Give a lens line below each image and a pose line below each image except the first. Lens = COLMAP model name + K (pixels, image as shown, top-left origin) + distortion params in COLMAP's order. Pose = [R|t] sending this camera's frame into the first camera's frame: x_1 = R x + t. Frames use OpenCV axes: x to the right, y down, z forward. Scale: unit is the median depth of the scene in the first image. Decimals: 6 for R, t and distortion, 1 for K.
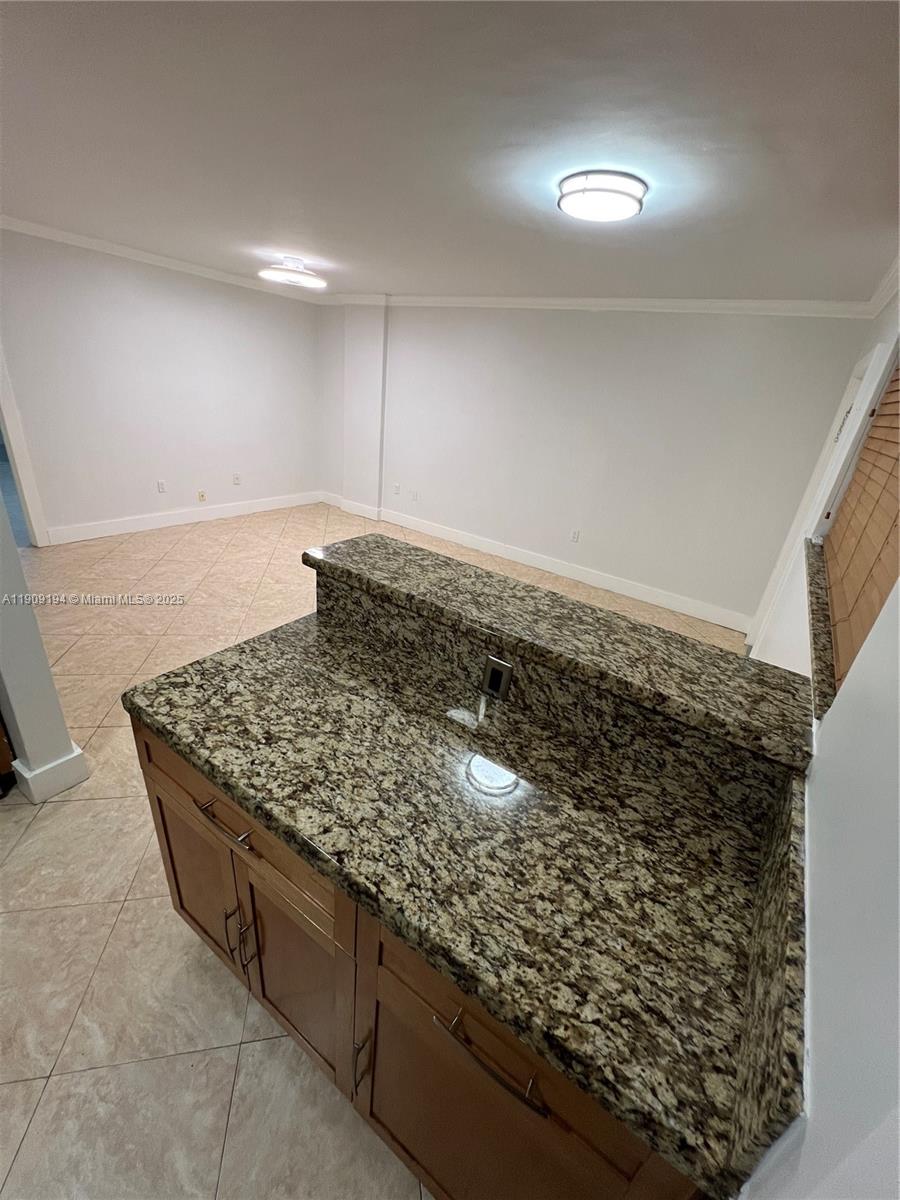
lens RADIAL K [[480.3, 0, 454.9], [0, 480.3, 596.5], [0, 0, 1]] dist [-0.002871, 0.000560]
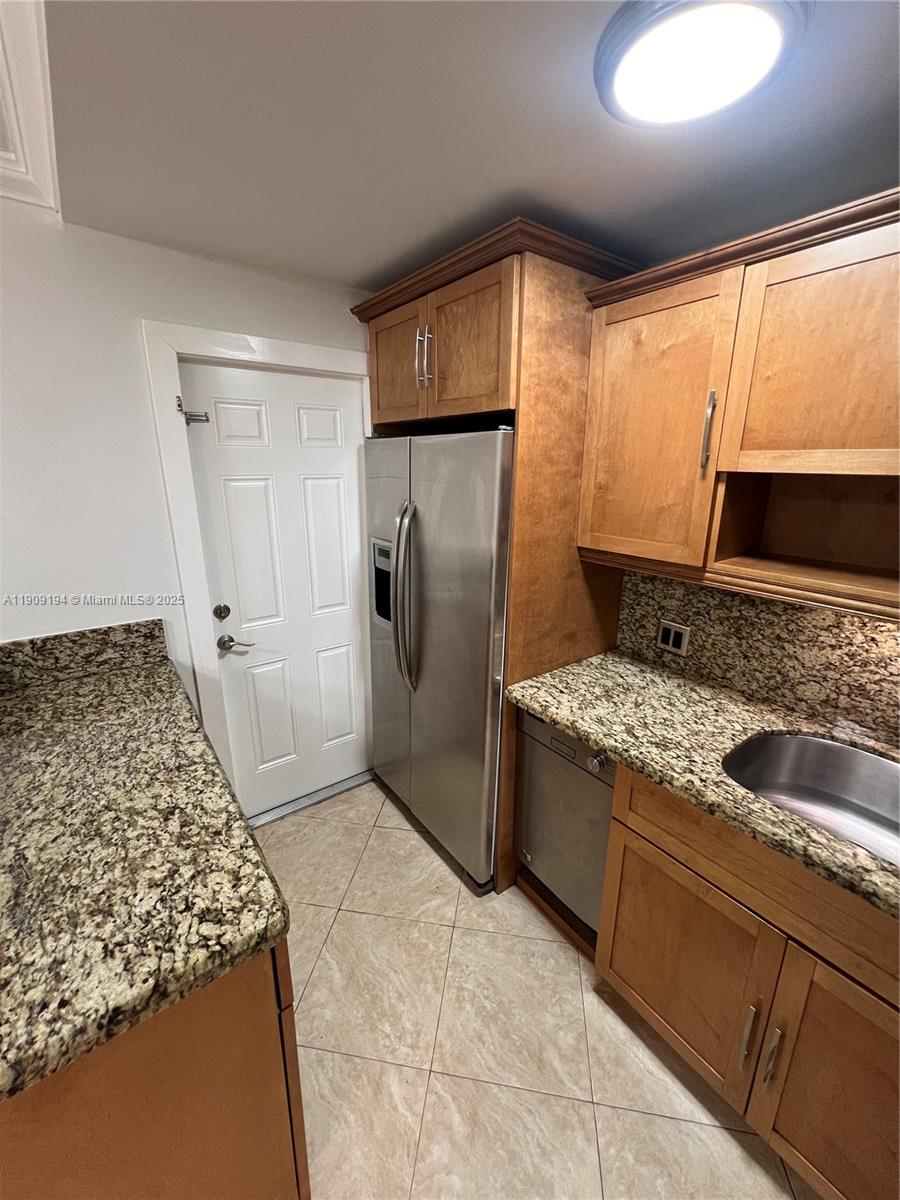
lens RADIAL K [[480.3, 0, 453.3], [0, 480.3, 595.9], [0, 0, 1]] dist [-0.002871, 0.000560]
pose [[-0.935572, -0.202669, 0.289191, -1.242043], [0.036451, 0.759121, 0.649928, -0.719910], [-0.351251, 0.618595, -0.702825, 1.348193]]
